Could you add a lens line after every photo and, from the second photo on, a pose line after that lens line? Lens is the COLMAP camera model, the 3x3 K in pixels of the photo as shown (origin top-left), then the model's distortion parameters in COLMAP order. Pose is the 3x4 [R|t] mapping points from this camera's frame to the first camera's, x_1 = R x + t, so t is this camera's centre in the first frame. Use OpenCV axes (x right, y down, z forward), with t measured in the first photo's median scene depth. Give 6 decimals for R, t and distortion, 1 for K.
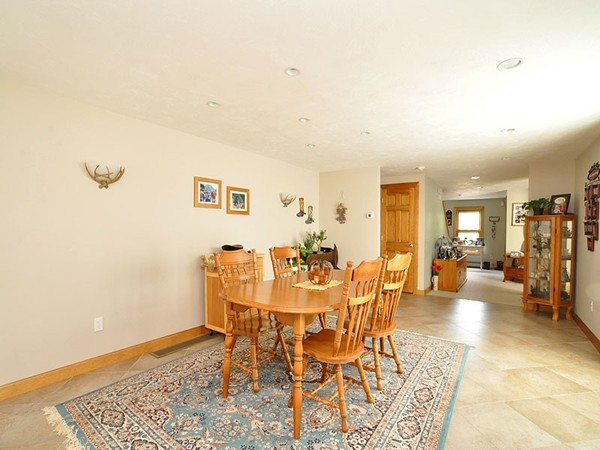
lens RADIAL K [[289.5, 0, 300.2], [0, 289.5, 228.9], [0, 0, 1]] dist [-0.001311, 0.000080]
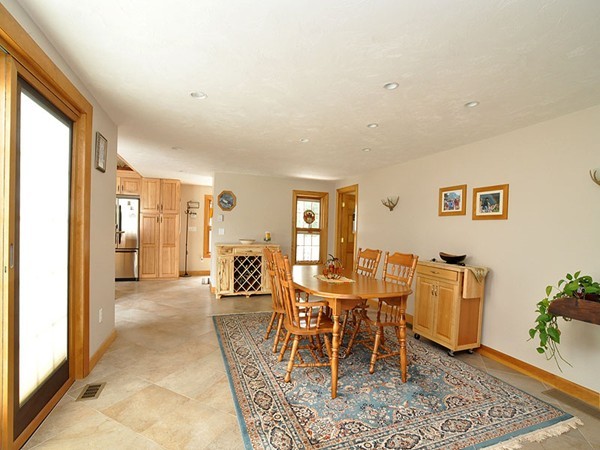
lens RADIAL K [[289.5, 0, 300.2], [0, 289.5, 228.9], [0, 0, 1]] dist [-0.001311, 0.000080]
pose [[-0.564542, -0.022232, -0.825105, 0.777789], [-0.042854, 0.999078, 0.002401, -0.005276], [0.824291, 0.036715, -0.564974, 1.085676]]
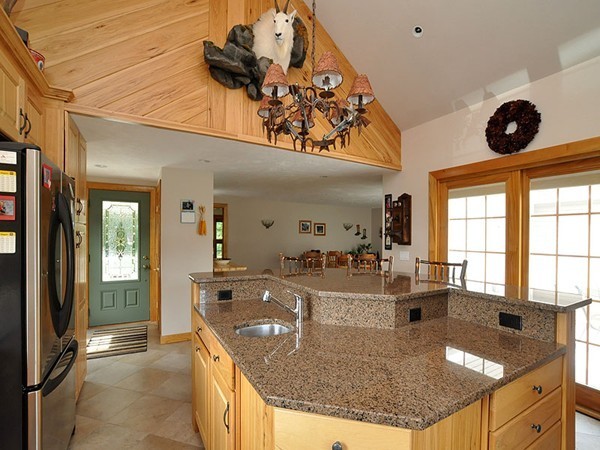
lens RADIAL K [[289.5, 0, 300.2], [0, 289.5, 228.9], [0, 0, 1]] dist [-0.001311, 0.000080]
pose [[0.918695, -0.007378, -0.394899, 0.511325], [-0.002199, 0.999715, -0.023792, -0.052488], [0.394962, 0.022726, 0.918416, -1.036250]]
